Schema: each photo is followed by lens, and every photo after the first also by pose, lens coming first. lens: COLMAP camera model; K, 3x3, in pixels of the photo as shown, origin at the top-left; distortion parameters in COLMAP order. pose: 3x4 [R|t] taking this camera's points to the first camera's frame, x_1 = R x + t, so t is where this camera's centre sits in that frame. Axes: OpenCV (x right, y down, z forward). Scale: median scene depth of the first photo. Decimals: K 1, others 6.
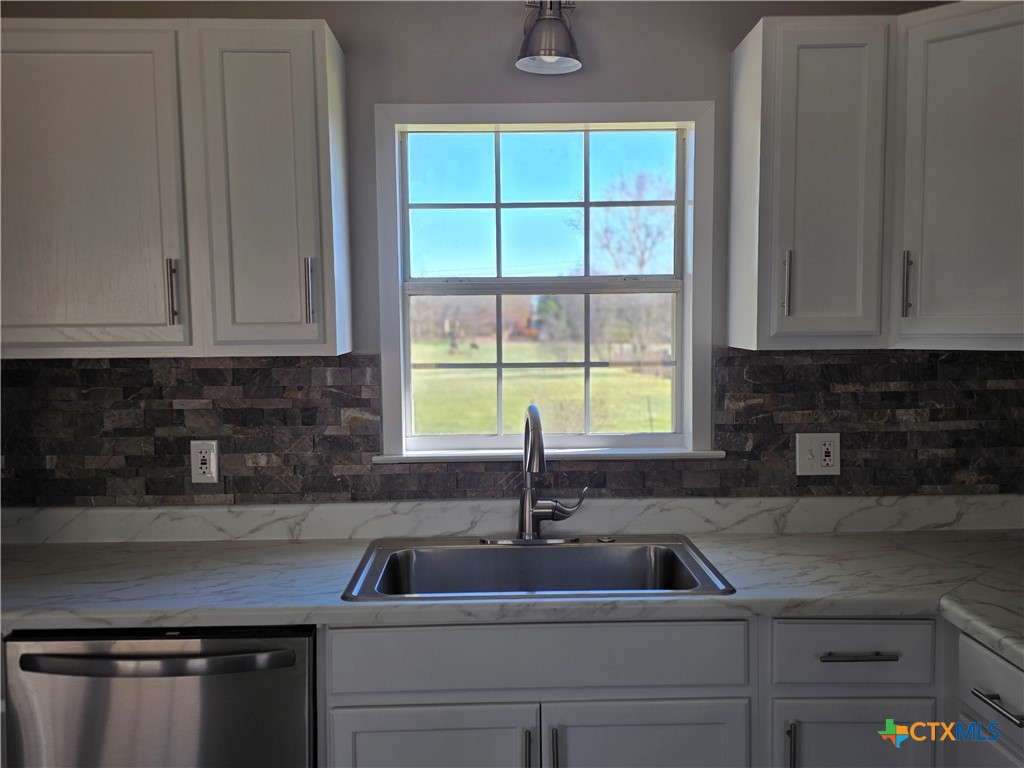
lens RADIAL K [[964.0, 0, 519.7], [0, 964.0, 381.6], [0, 0, 1]] dist [0.073563, 0.000000]
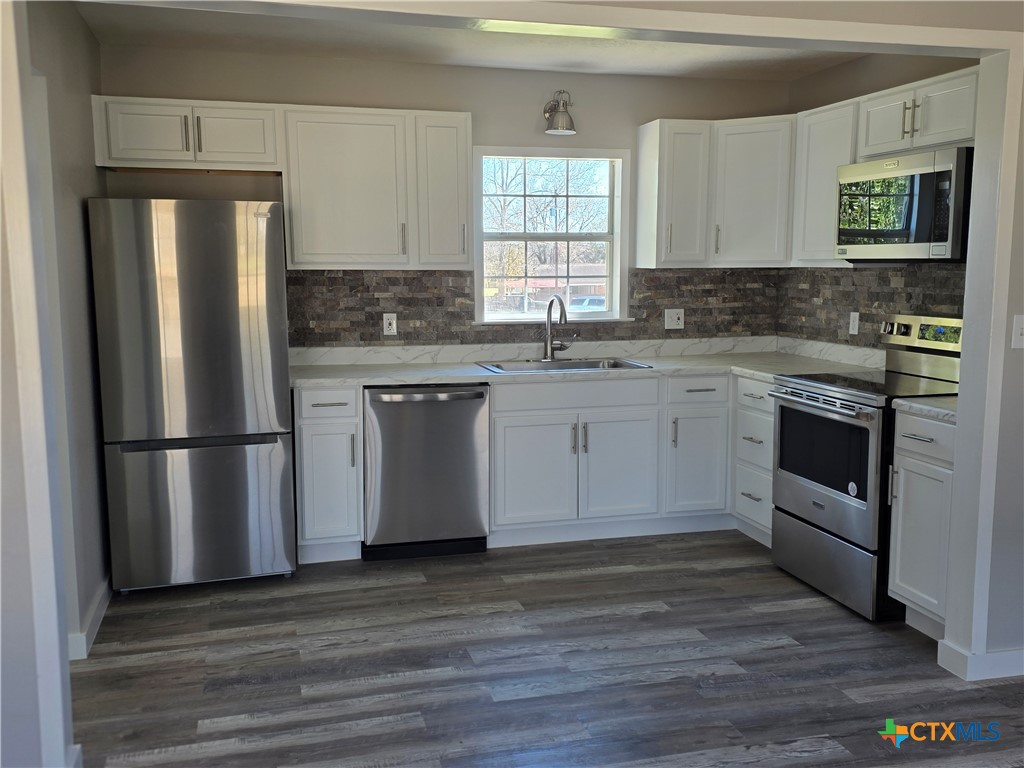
lens RADIAL K [[964.0, 0, 523.2], [0, 964.0, 406.6], [0, 0, 1]] dist [0.073563, 0.000000]
pose [[0.971848, -0.027735, 0.233972, -0.529535], [0.007943, 0.996340, 0.085113, 0.084767], [-0.235477, -0.080859, 0.968511, -1.015827]]
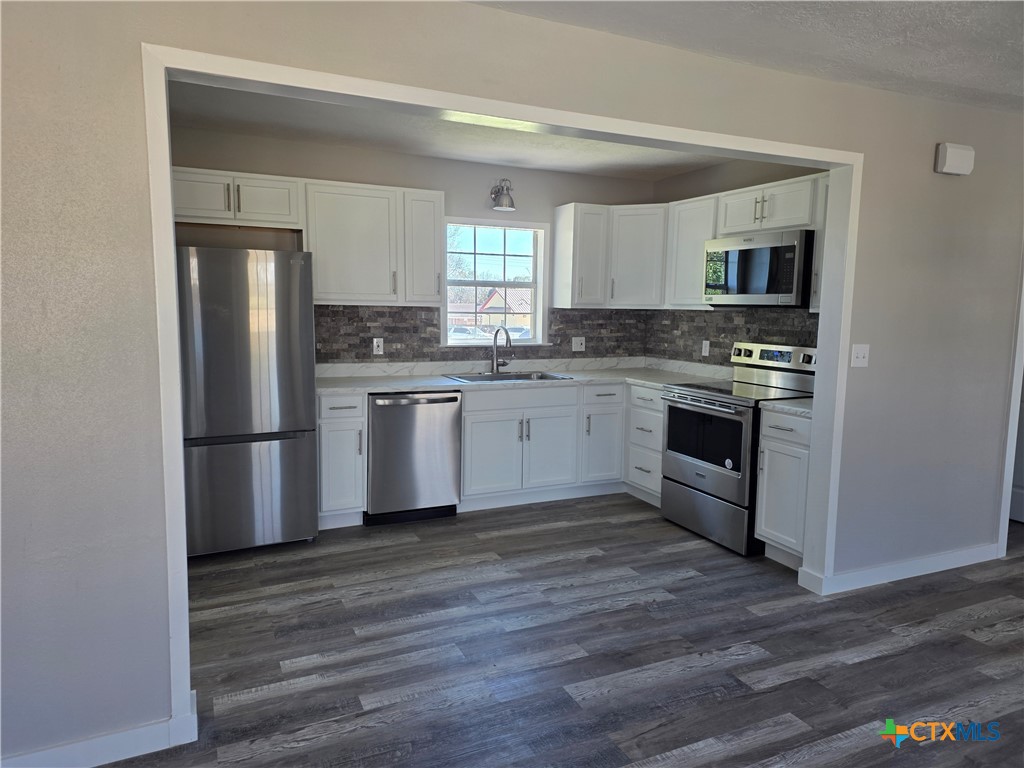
lens RADIAL K [[678.1, 0, 513.4], [0, 678.1, 393.3], [0, 0, 1]] dist [0.058390, -0.013487]
pose [[0.918687, -0.028263, 0.393975, -0.725171], [0.000815, 0.997570, 0.069662, 0.081542], [-0.394986, -0.063676, 0.916478, -0.873572]]
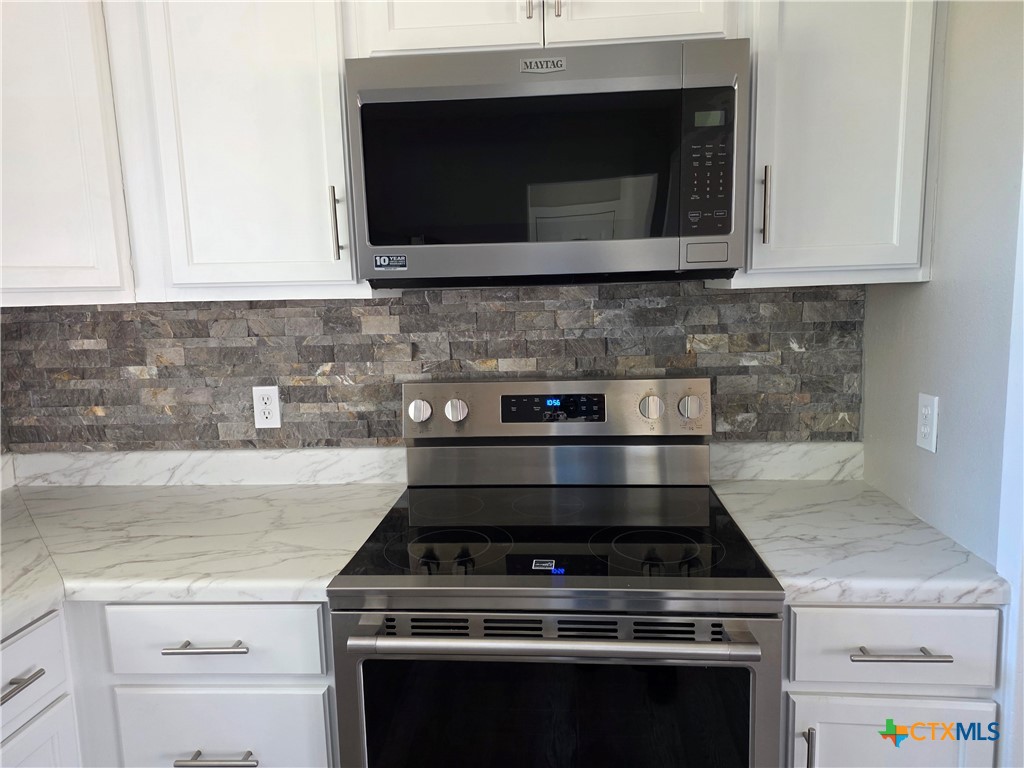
lens RADIAL K [[678.1, 0, 506.1], [0, 678.1, 383.4], [0, 0, 1]] dist [0.058390, -0.013487]
pose [[0.118531, -0.120798, 0.985575, -0.094528], [0.088463, 0.989910, 0.110690, 0.006903], [-0.989002, 0.074067, 0.128021, 0.400386]]
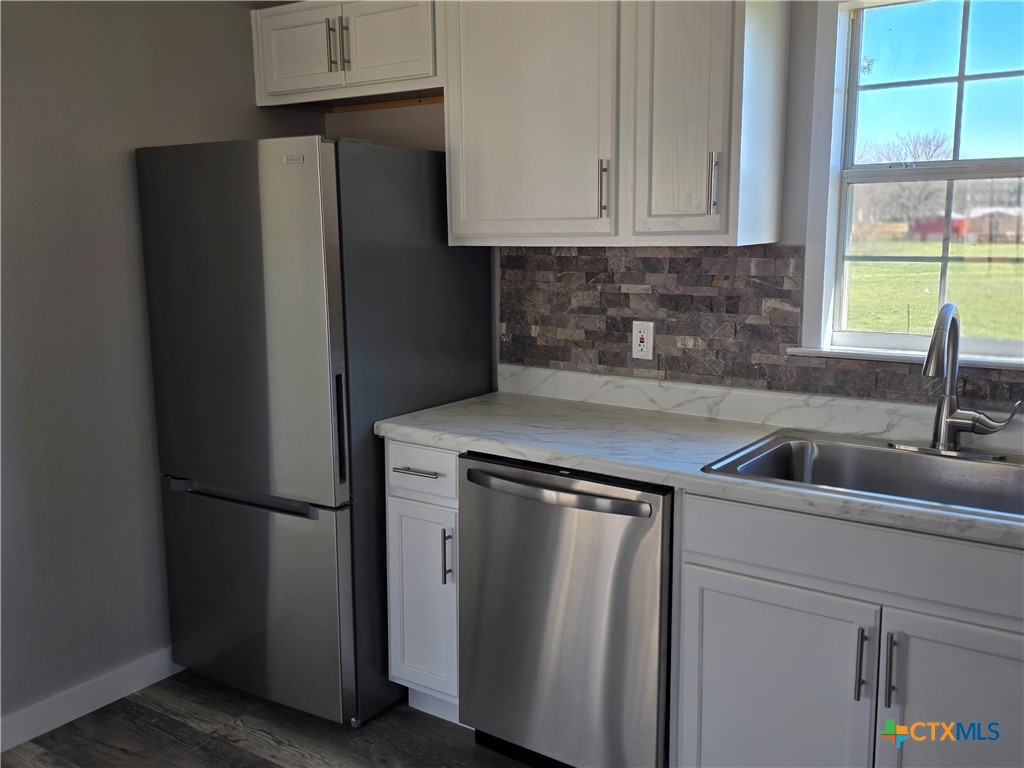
lens RADIAL K [[964.0, 0, 483.5], [0, 964.0, 391.5], [0, 0, 1]] dist [0.073563, 0.000000]
pose [[0.786287, 0.108087, -0.608333, 0.223172], [-0.035181, 0.990814, 0.130573, 0.000970], [0.616858, -0.081266, 0.782867, -0.004105]]
